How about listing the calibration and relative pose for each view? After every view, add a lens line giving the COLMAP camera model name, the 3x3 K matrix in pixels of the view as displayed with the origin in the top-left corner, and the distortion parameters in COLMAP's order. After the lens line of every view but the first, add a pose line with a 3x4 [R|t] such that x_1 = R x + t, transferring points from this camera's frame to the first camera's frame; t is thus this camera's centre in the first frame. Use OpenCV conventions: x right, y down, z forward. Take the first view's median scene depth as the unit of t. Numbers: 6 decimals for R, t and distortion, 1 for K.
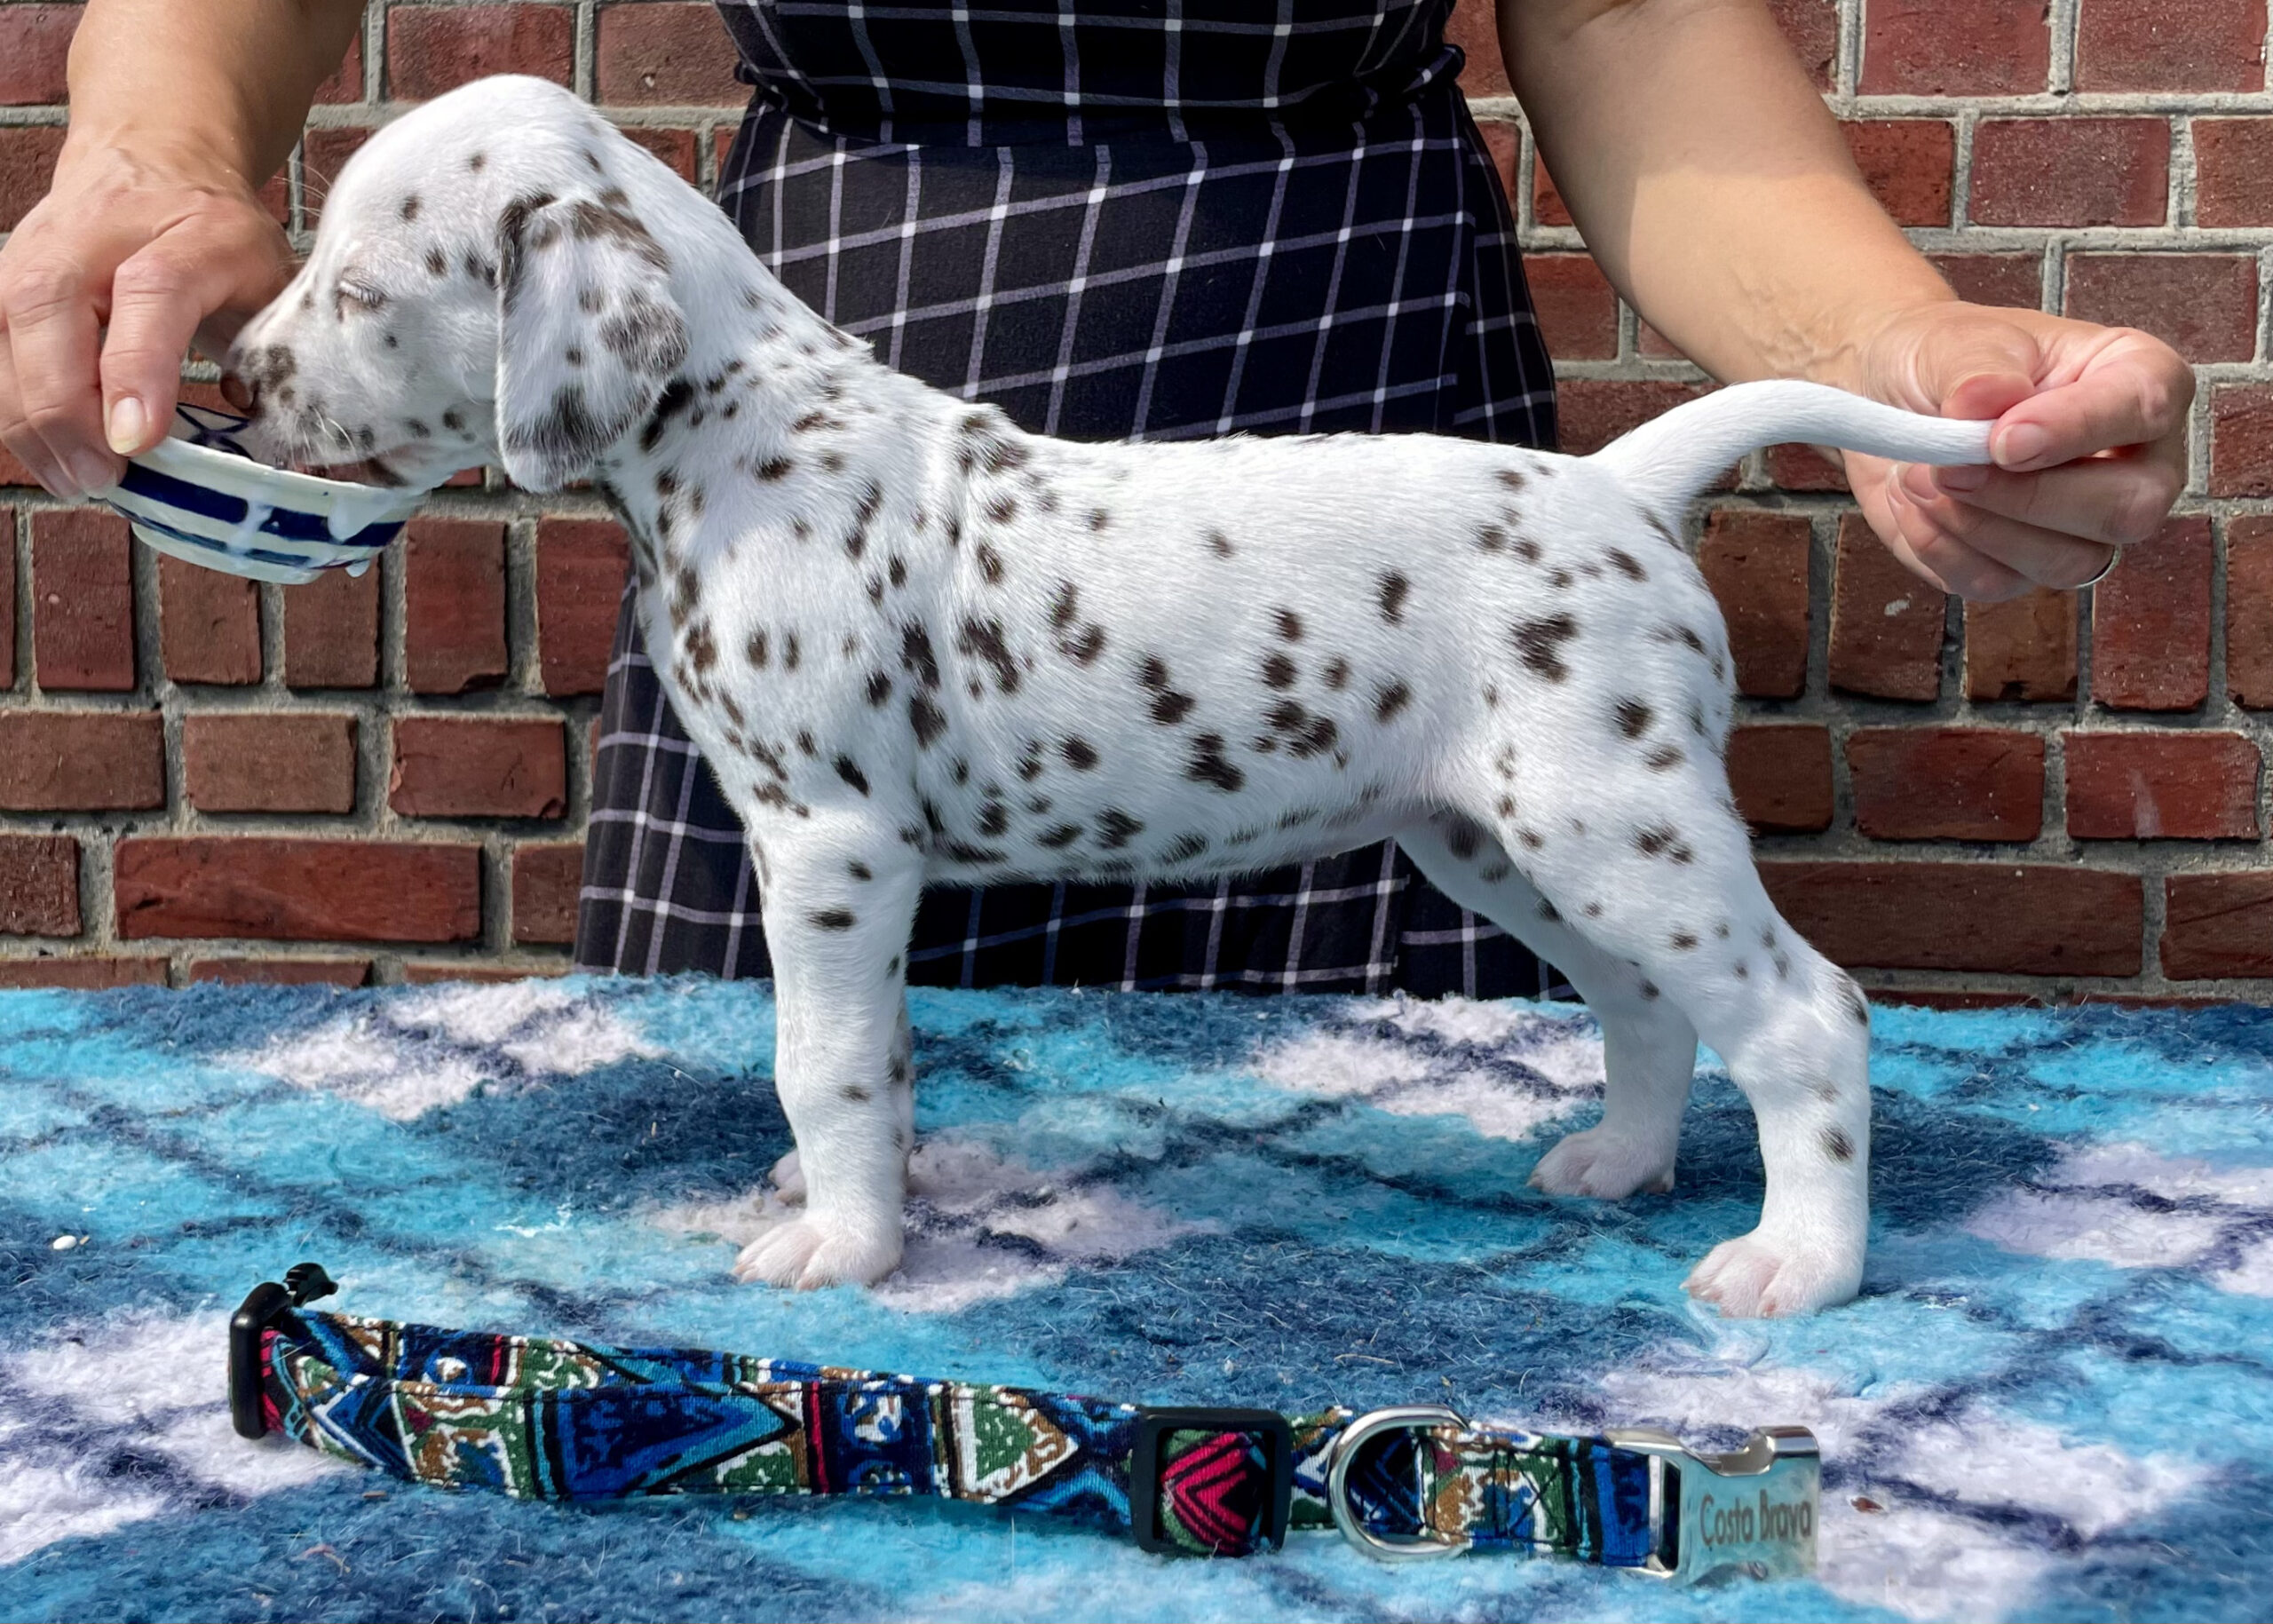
lens RADIAL K [[2646.8, 0, 919.3], [0, 2646.8, 680.1], [0, 0, 1]] dist [0.063338, -0.096347]
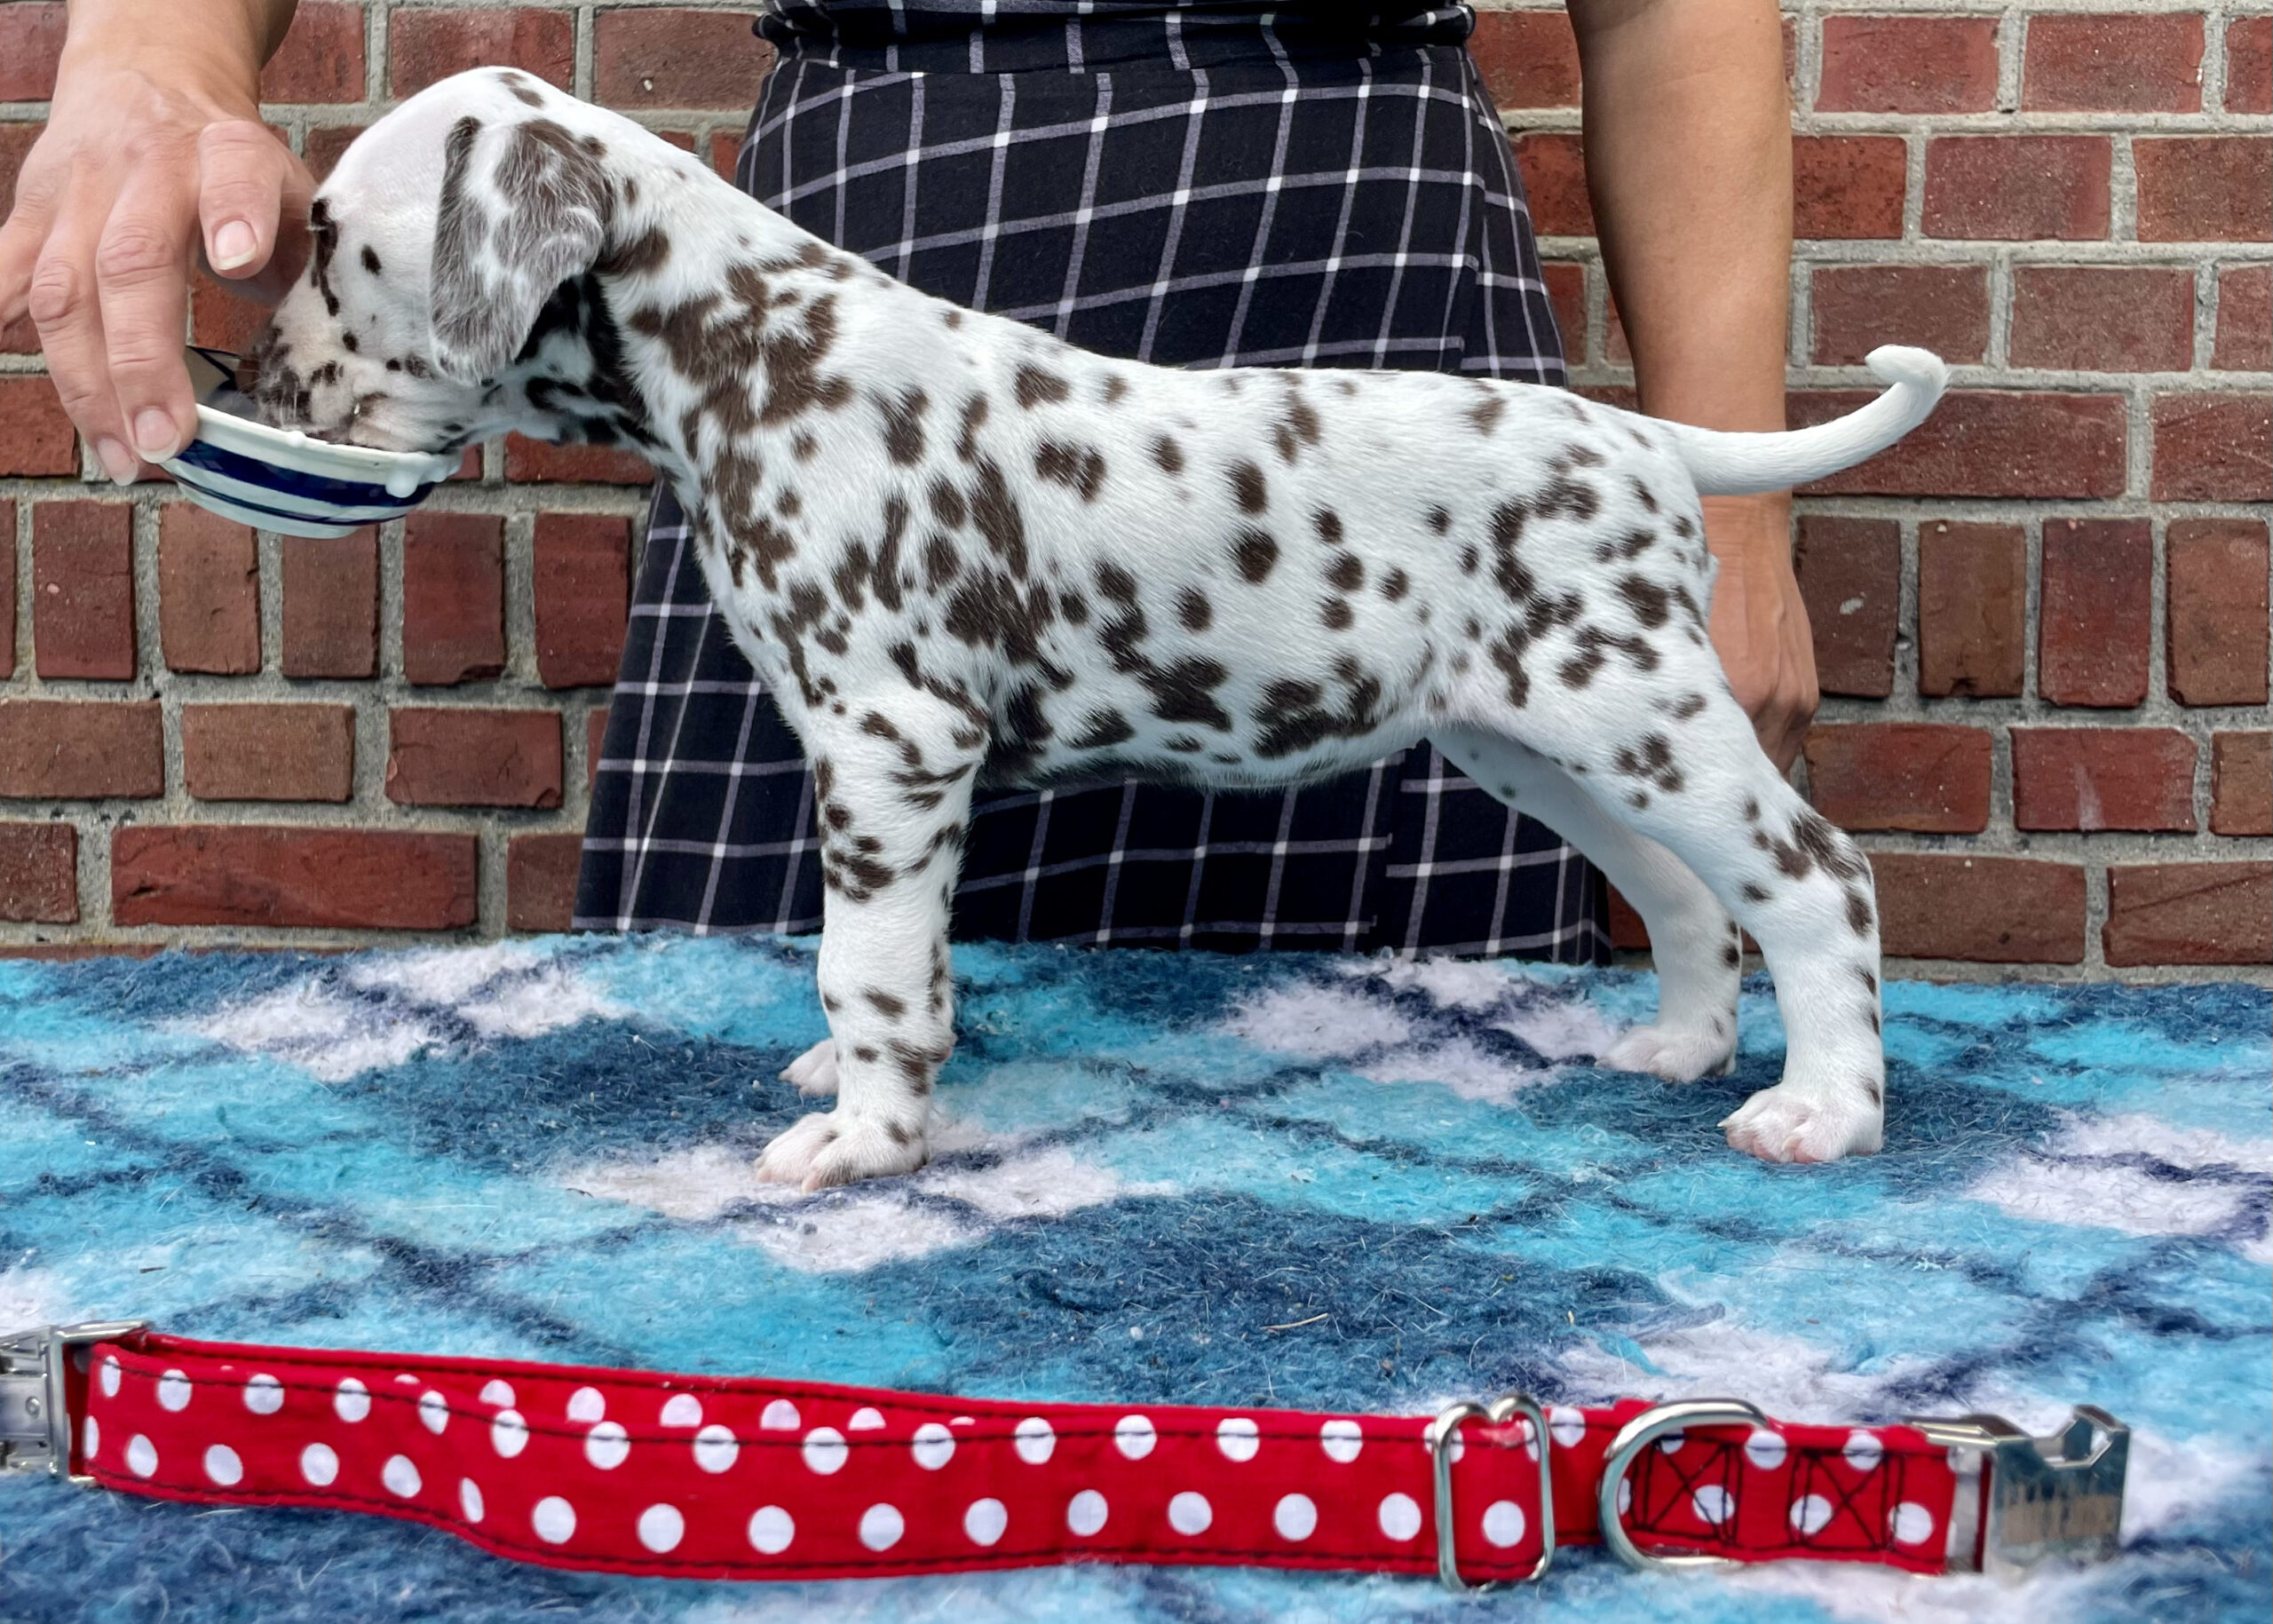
lens RADIAL K [[2302.3, 0, 1013.5], [0, 2302.3, 714.6], [0, 0, 1]] dist [0.067601, -0.109950]
pose [[0.999380, 0.006316, 0.034642, 0.010496], [-0.005774, 0.999860, -0.015724, 0.031654], [-0.034737, 0.015514, 0.999276, 0.113860]]
